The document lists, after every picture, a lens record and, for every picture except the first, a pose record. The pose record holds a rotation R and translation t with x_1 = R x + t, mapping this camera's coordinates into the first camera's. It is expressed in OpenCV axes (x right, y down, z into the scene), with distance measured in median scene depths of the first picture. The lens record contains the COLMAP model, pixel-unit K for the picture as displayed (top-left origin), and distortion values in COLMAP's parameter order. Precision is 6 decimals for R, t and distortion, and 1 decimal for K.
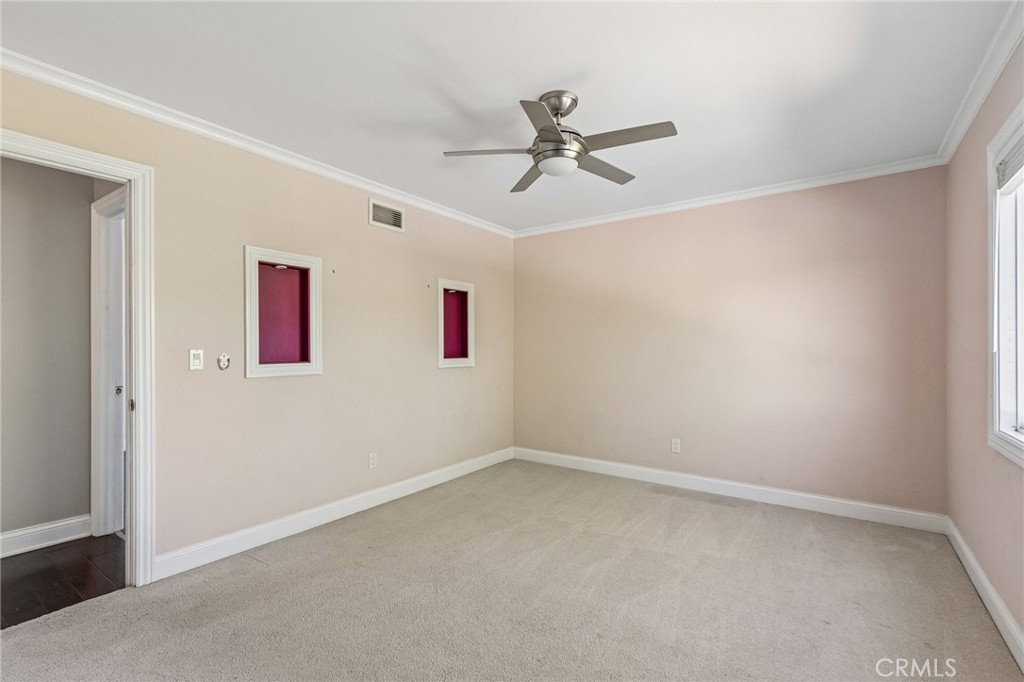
lens RADIAL K [[471.7, 0, 507.2], [0, 471.7, 346.7], [0, 0, 1]] dist [0.017468, -0.000984]
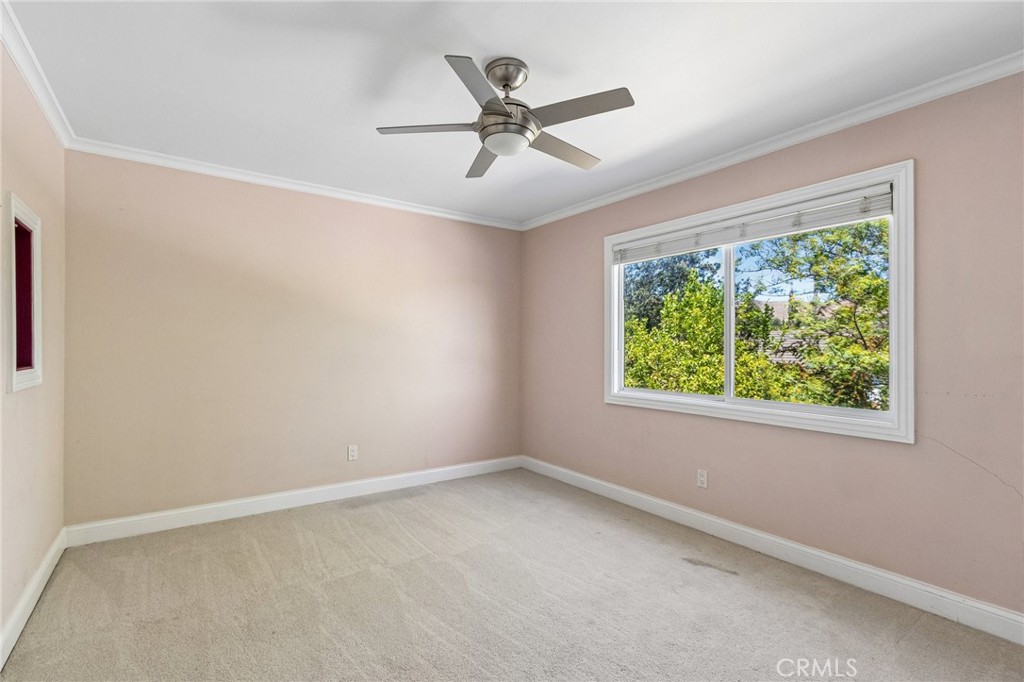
lens RADIAL K [[471.7, 0, 509.2], [0, 471.7, 342.6], [0, 0, 1]] dist [0.017468, -0.000984]
pose [[0.324168, 0.011026, 0.945935, -0.483375], [-0.004860, 0.999938, -0.009990, 0.000512], [-0.945987, -0.001359, 0.324202, 0.463143]]
